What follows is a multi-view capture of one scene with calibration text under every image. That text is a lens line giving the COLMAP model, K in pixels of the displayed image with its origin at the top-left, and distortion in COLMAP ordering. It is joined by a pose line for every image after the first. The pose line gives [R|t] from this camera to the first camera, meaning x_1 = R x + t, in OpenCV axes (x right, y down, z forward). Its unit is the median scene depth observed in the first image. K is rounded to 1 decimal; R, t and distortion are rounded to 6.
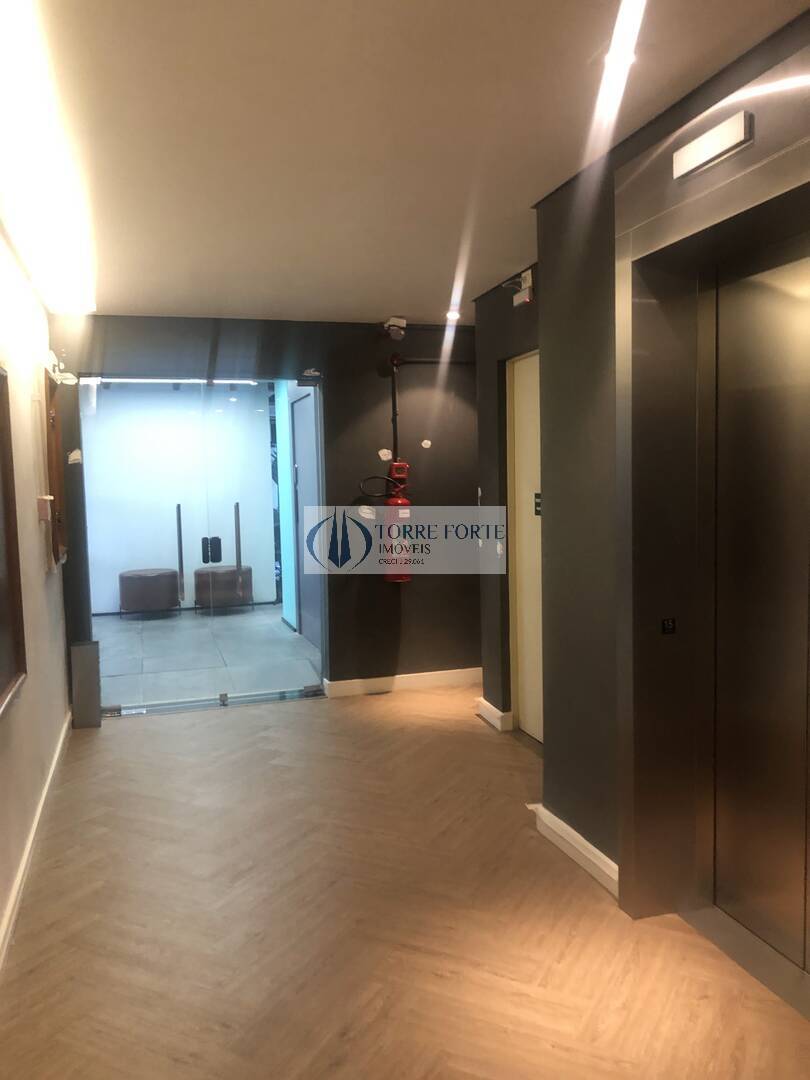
lens RADIAL K [[891.7, 0, 406.4], [0, 891.7, 548.3], [0, 0, 1]] dist [0.077385, -0.011009]
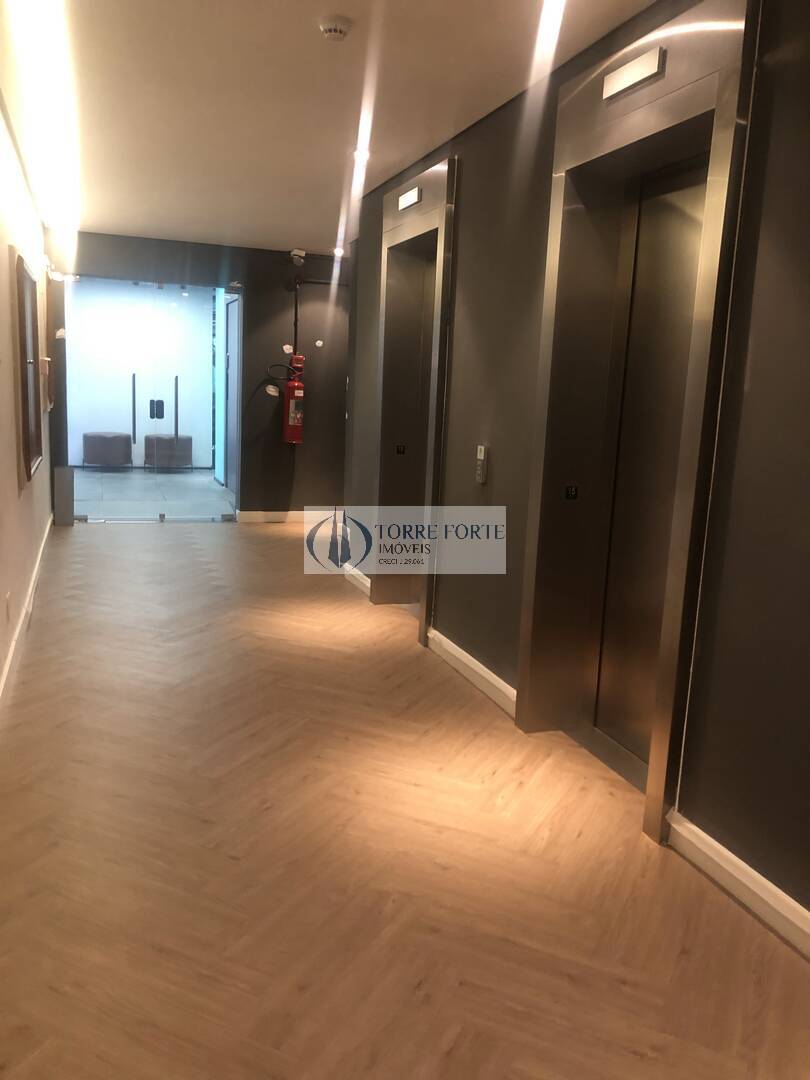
lens RADIAL K [[891.7, 0, 404.0], [0, 891.7, 530.6], [0, 0, 1]] dist [0.077385, -0.011009]
pose [[0.996921, 0.060258, 0.050170, 0.102328], [-0.064201, 0.994636, 0.081107, 0.050047], [-0.045014, -0.084078, 0.995442, -0.406130]]
